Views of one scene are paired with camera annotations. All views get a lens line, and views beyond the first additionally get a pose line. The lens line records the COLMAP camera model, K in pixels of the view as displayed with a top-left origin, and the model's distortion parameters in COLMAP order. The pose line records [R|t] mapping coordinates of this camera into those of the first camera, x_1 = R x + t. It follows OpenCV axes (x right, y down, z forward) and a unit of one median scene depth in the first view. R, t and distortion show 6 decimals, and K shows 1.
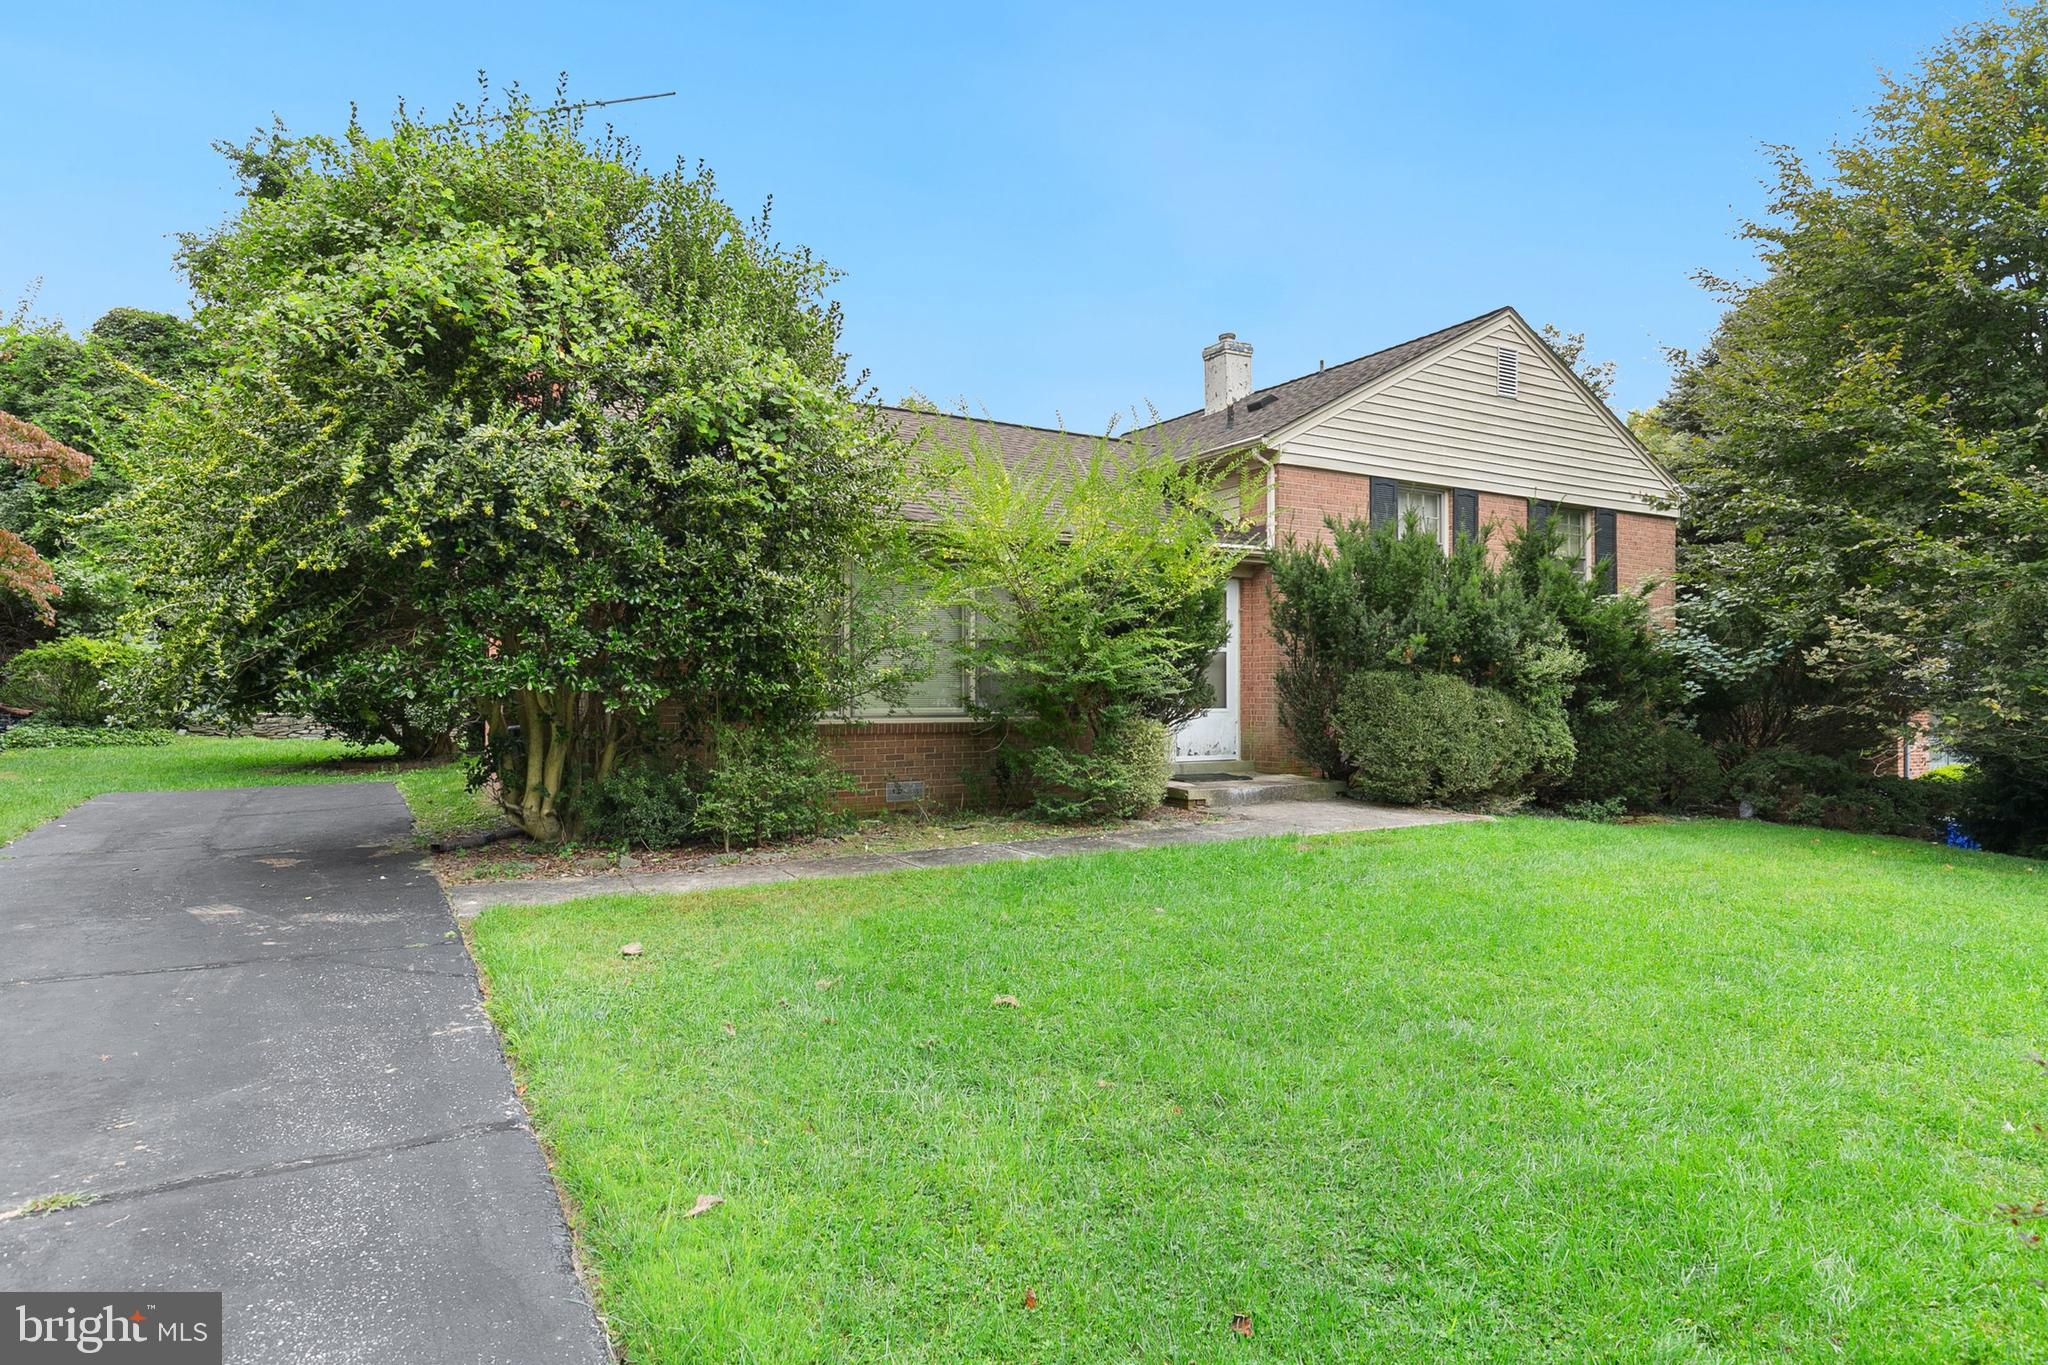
lens RADIAL K [[1188.9, 0, 1015.9], [0, 1188.9, 678.3], [0, 0, 1]] dist [-0.001667, 0.000421]
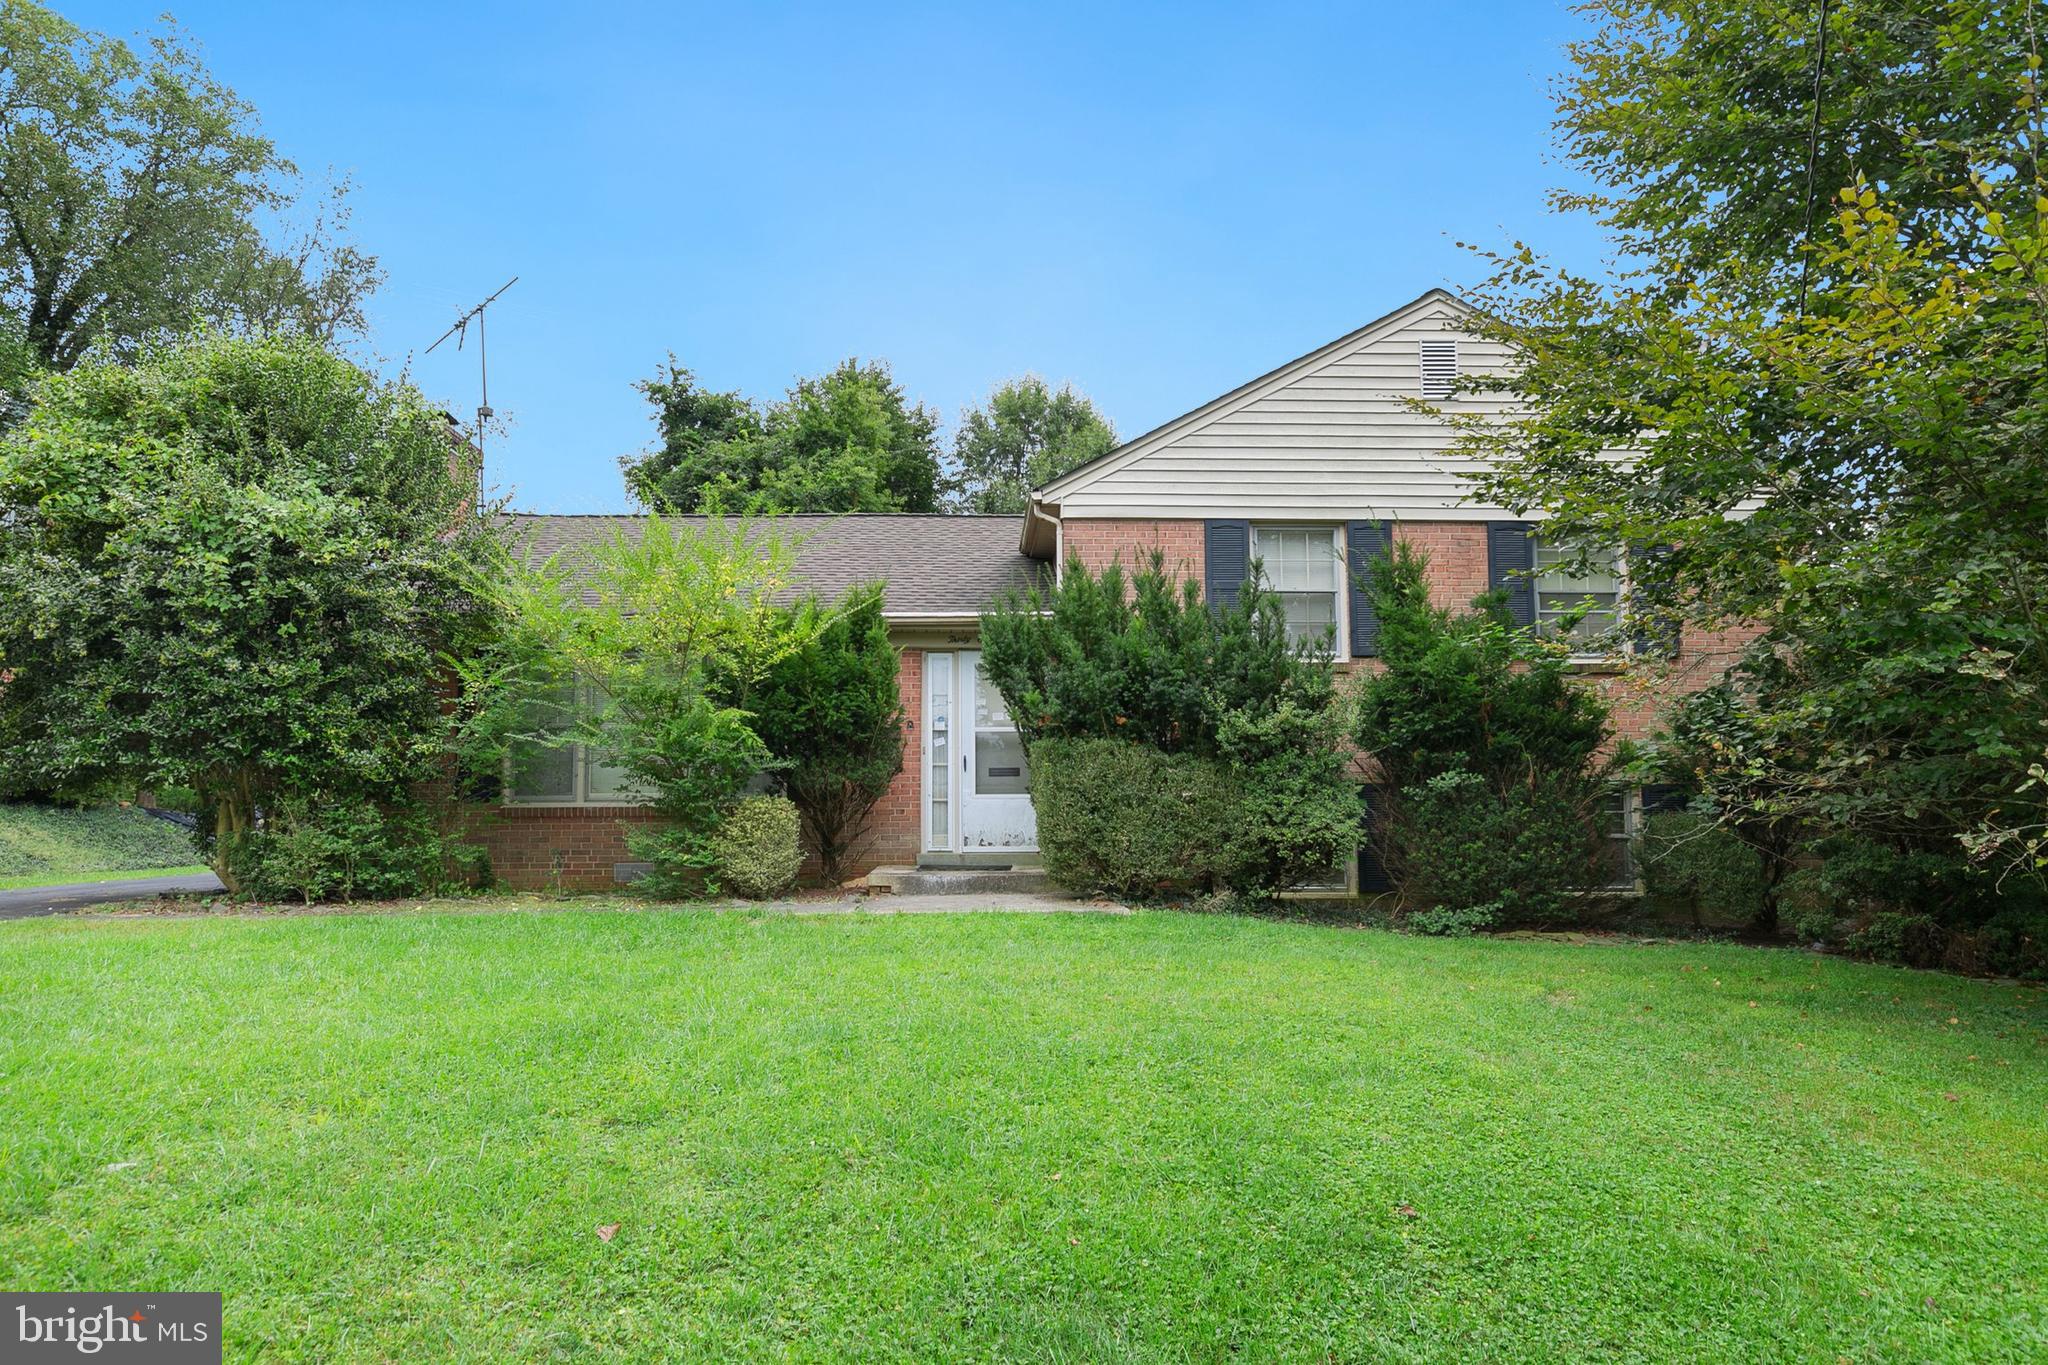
lens RADIAL K [[1236.0, 0, 985.1], [0, 1236.0, 697.3], [0, 0, 1]] dist [0.019243, -0.015596]
pose [[0.866398, -0.059995, -0.495737, 0.833000], [0.009885, 0.994622, -0.103095, 0.065552], [0.499257, 0.084421, 0.862332, 0.231361]]
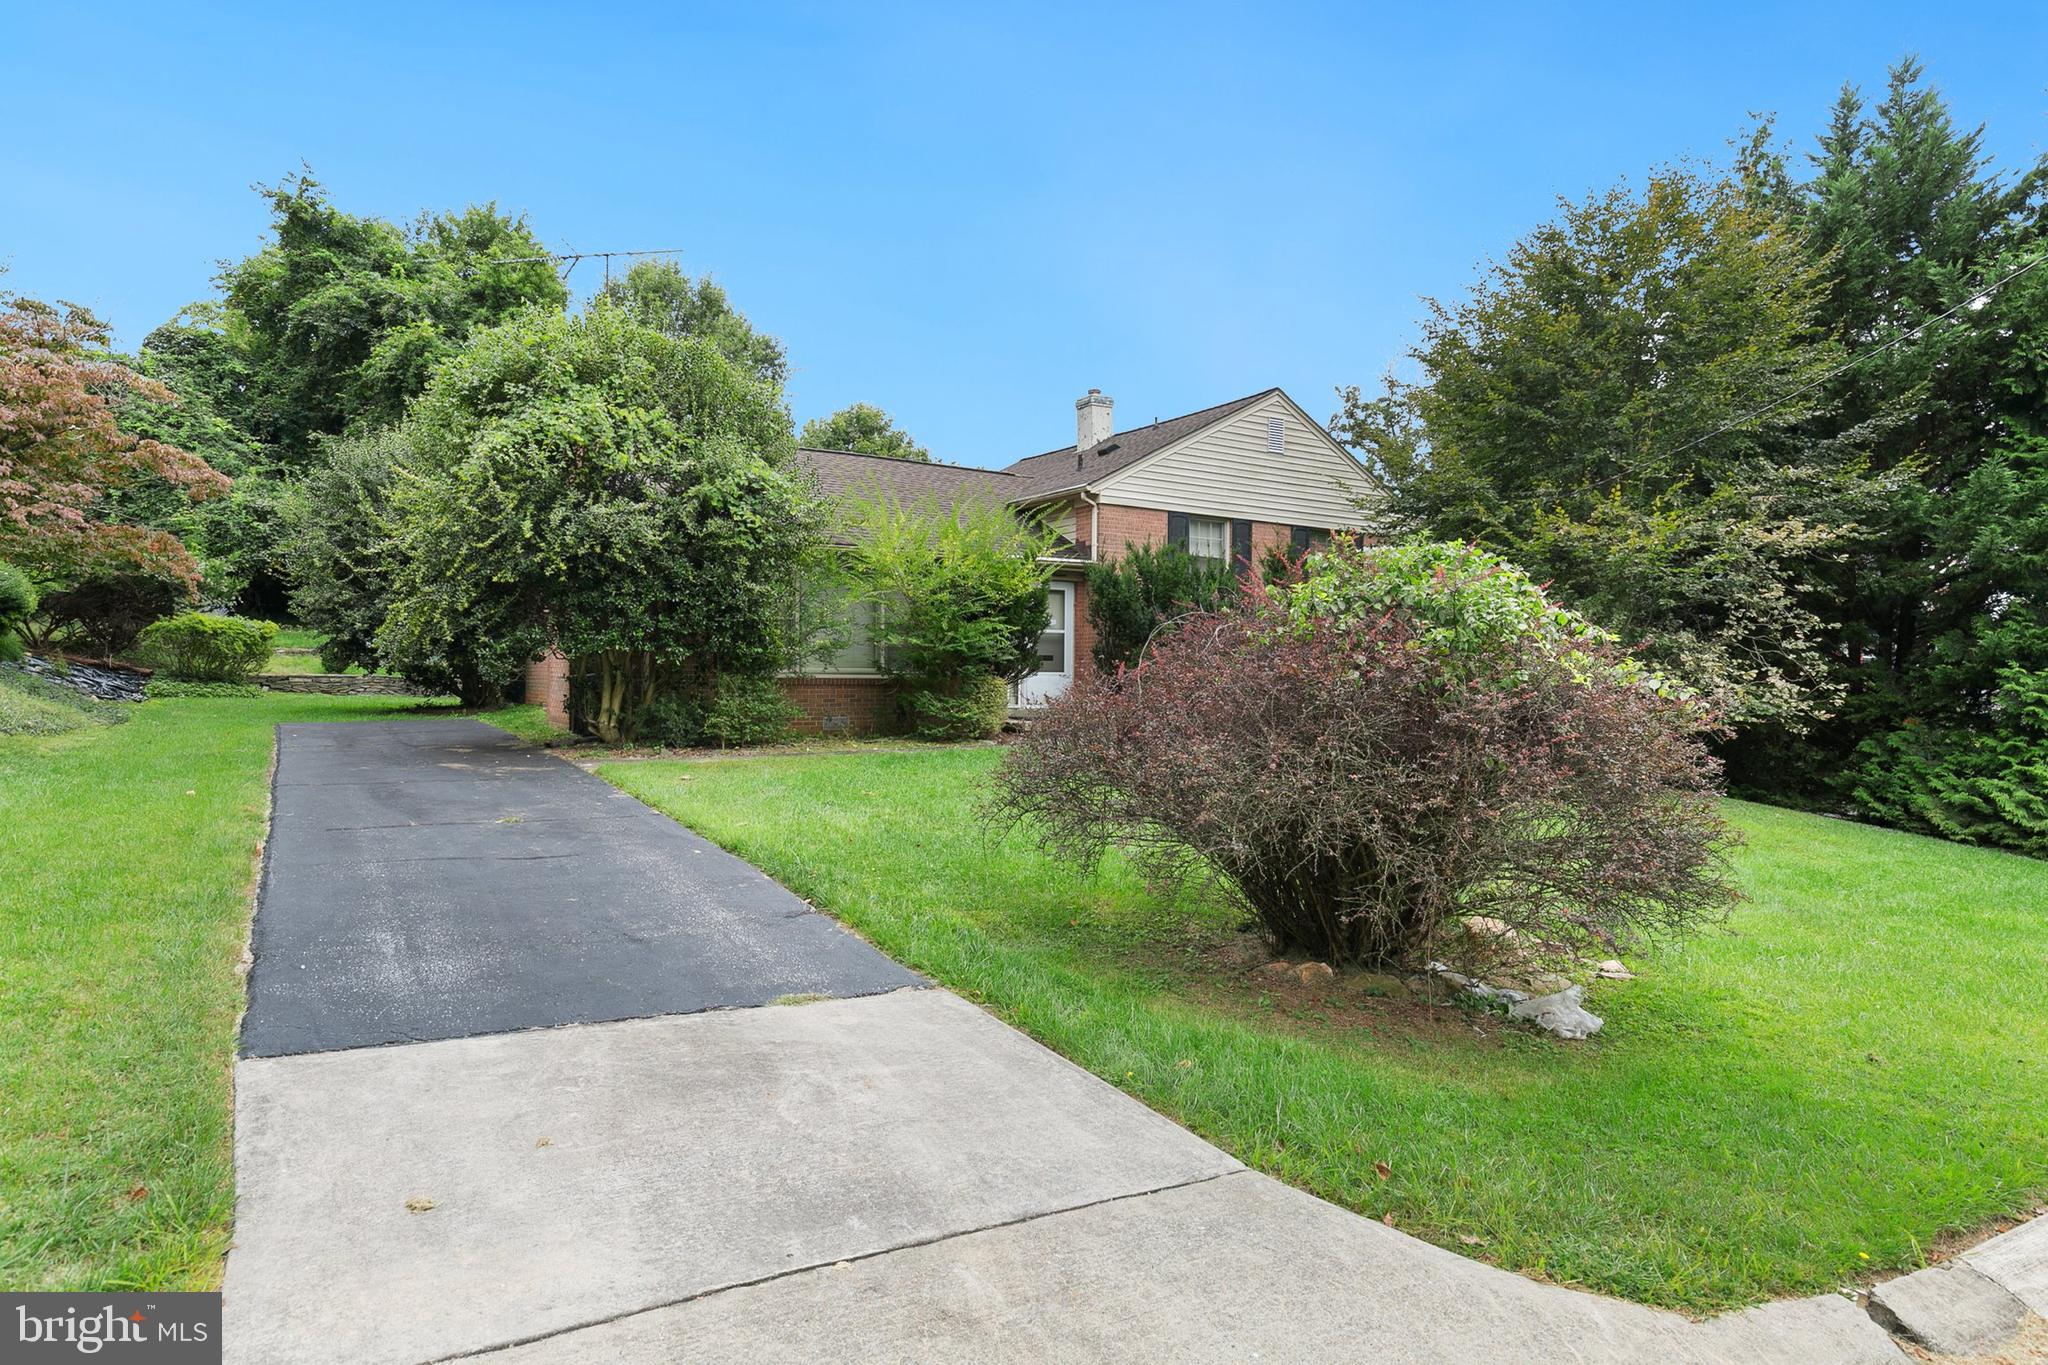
lens RADIAL K [[1188.9, 0, 1024.0], [0, 1188.9, 688.7], [0, 0, 1]] dist [-0.001667, 0.000421]
pose [[0.999011, 0.009013, 0.043544, 0.091113], [-0.010085, 0.999650, 0.024464, 0.013763], [-0.043308, -0.024879, 0.998752, -0.590840]]
